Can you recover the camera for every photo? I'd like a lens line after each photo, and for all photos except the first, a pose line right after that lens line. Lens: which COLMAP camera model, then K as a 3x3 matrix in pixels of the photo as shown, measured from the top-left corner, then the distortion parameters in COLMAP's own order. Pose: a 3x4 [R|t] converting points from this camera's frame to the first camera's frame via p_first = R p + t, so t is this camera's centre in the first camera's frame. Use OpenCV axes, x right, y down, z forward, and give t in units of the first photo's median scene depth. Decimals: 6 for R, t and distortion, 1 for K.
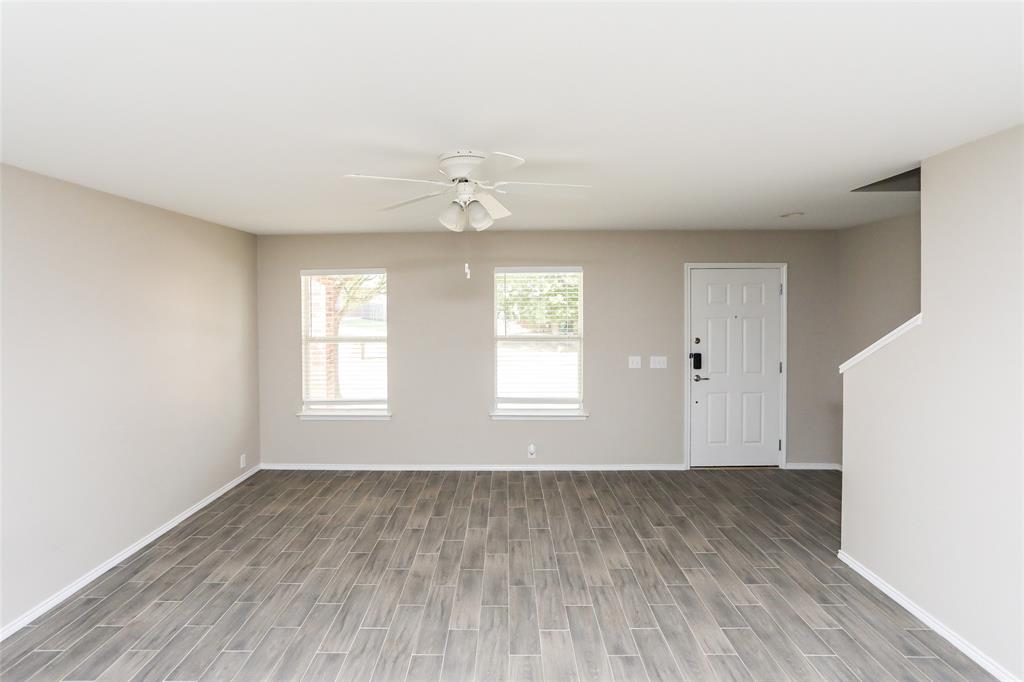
lens RADIAL K [[506.3, 0, 513.0], [0, 506.3, 306.5], [0, 0, 1]] dist [-0.000143, 0.001223]
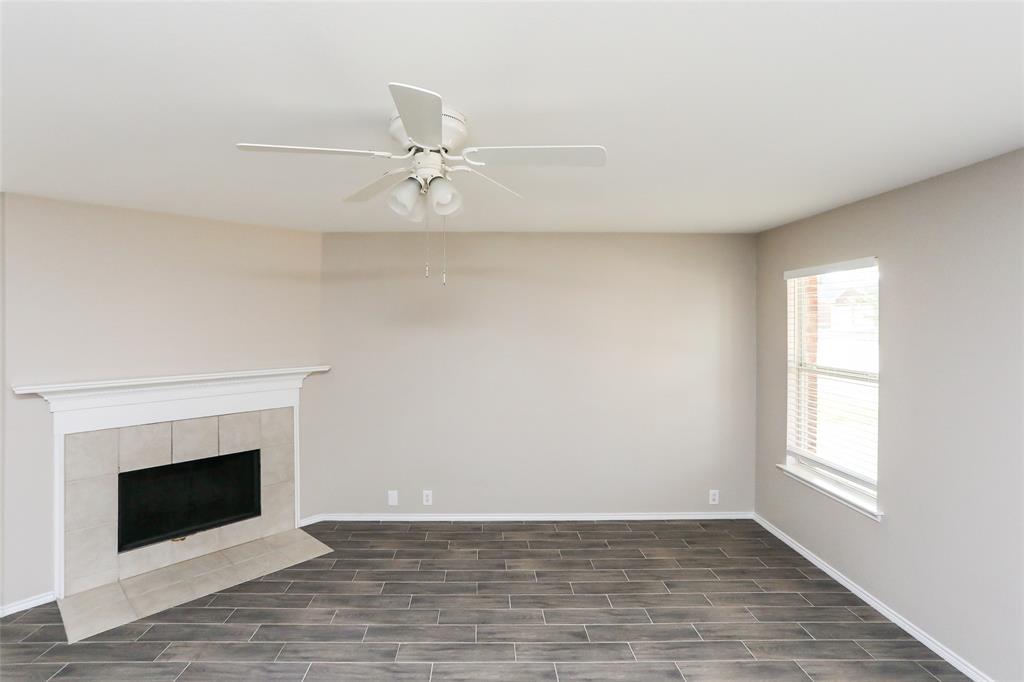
lens RADIAL K [[534.3, 0, 511.4], [0, 534.3, 314.7], [0, 0, 1]] dist [-0.037361, 0.000645]
pose [[-0.006341, -0.009025, -0.999939, 0.438683], [-0.002003, 0.999957, -0.009013, -0.000789], [0.999978, 0.001946, -0.006358, 0.749201]]
